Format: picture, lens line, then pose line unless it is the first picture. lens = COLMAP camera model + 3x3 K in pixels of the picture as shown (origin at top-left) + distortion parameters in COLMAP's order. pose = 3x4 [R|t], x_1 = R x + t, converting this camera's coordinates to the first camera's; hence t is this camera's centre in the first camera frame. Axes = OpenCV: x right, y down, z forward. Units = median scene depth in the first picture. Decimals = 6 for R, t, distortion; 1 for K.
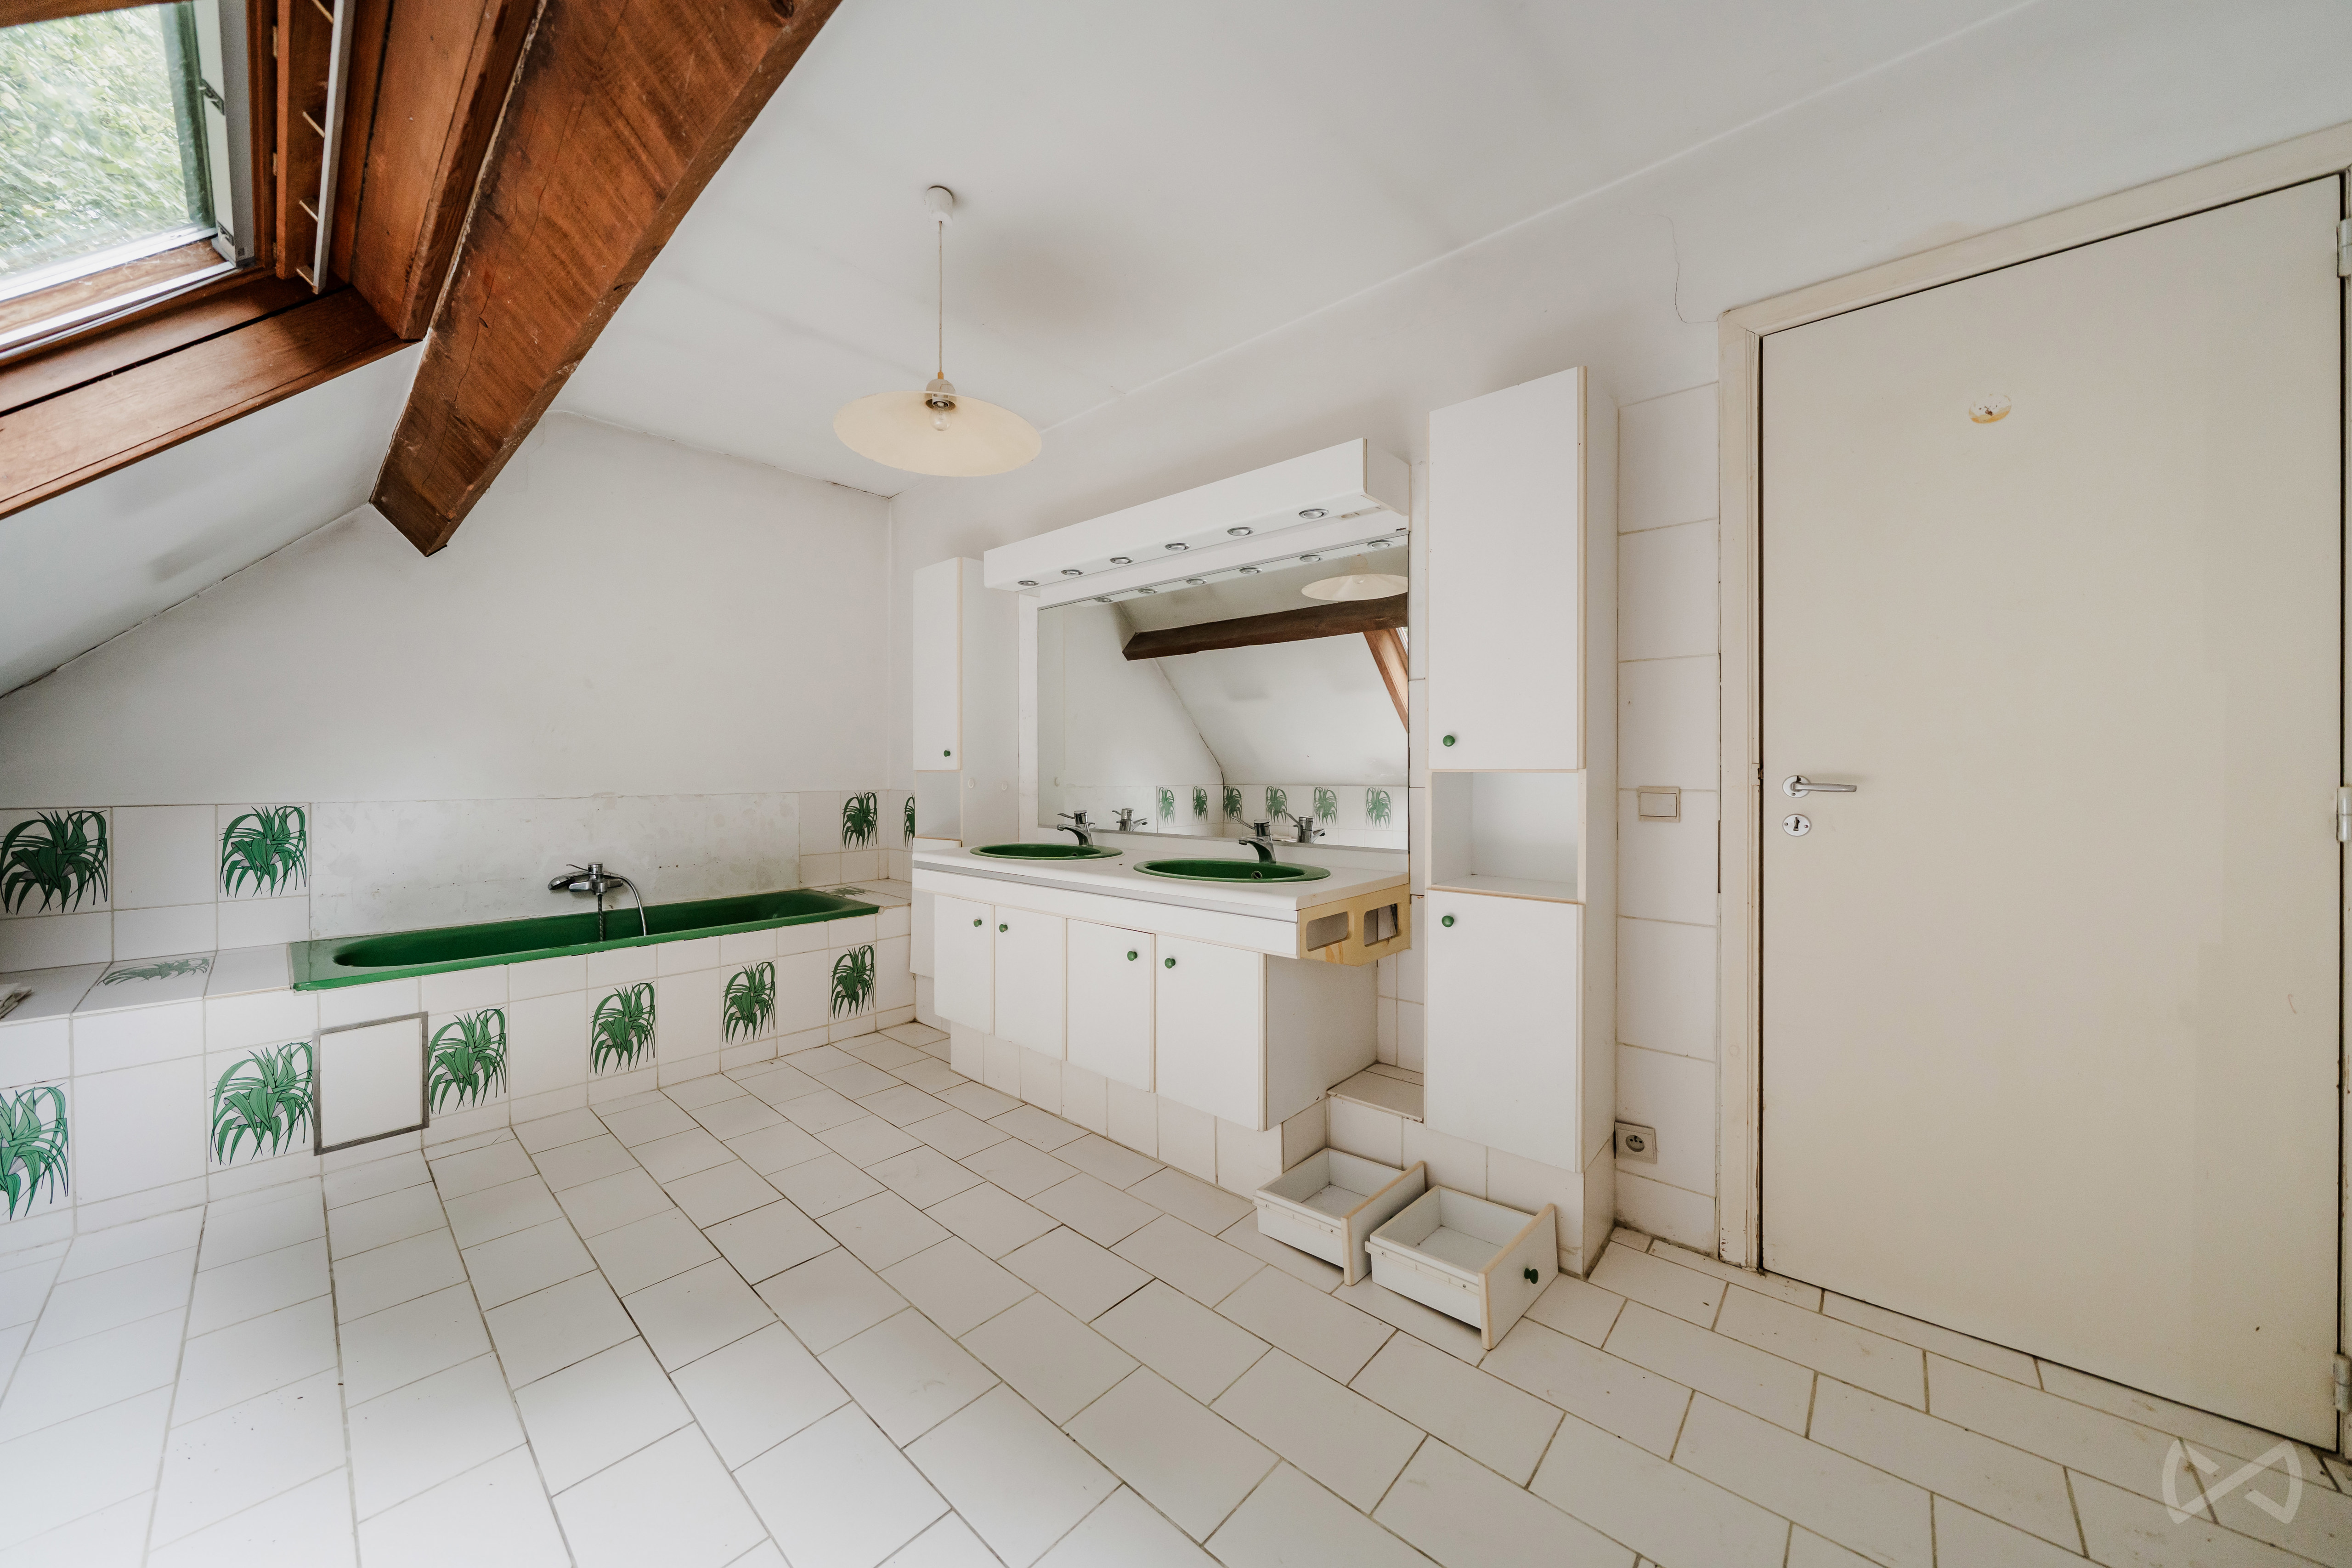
lens RADIAL K [[803.3, 0, 1181.9], [0, 803.3, 776.6], [0, 0, 1]] dist [0.000548, 0.000034]
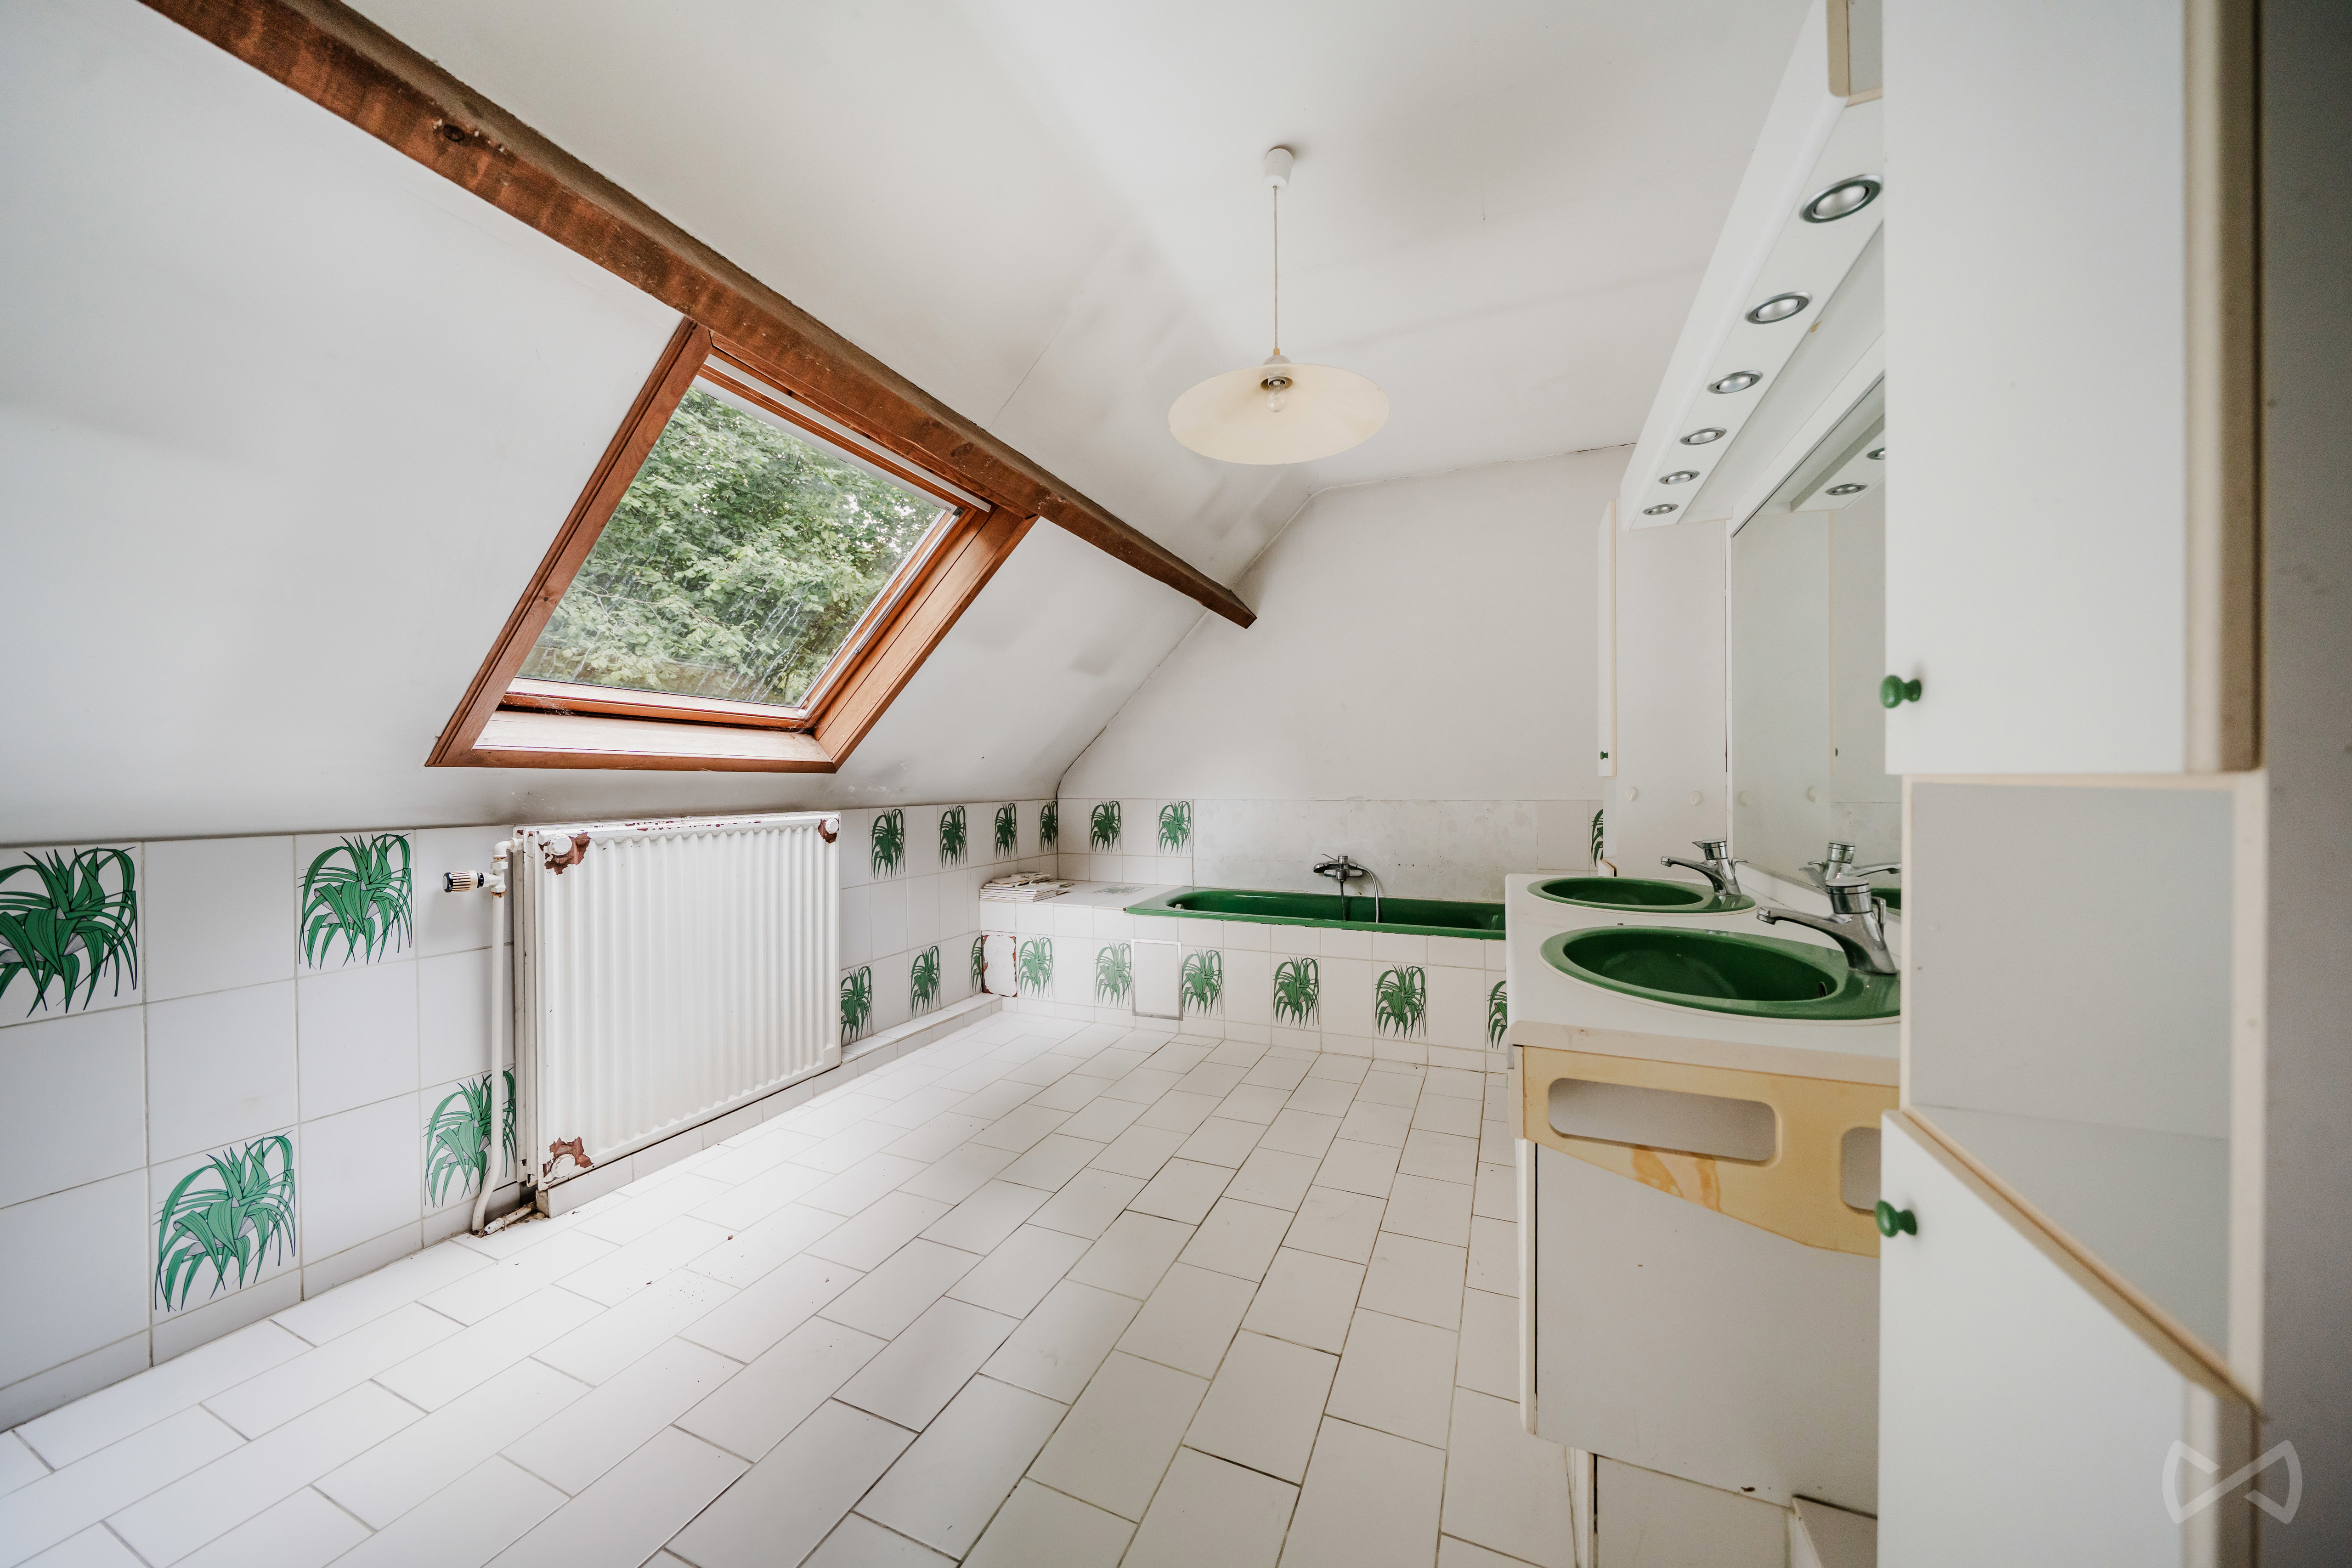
lens RADIAL K [[803.3, 0, 1181.9], [0, 803.3, 776.6], [0, 0, 1]] dist [0.000548, 0.000034]
pose [[0.333672, -0.001905, -0.942687, 0.348020], [-0.003486, 0.999989, -0.003254, -0.005123], [0.942683, 0.004372, 0.333662, 0.389114]]
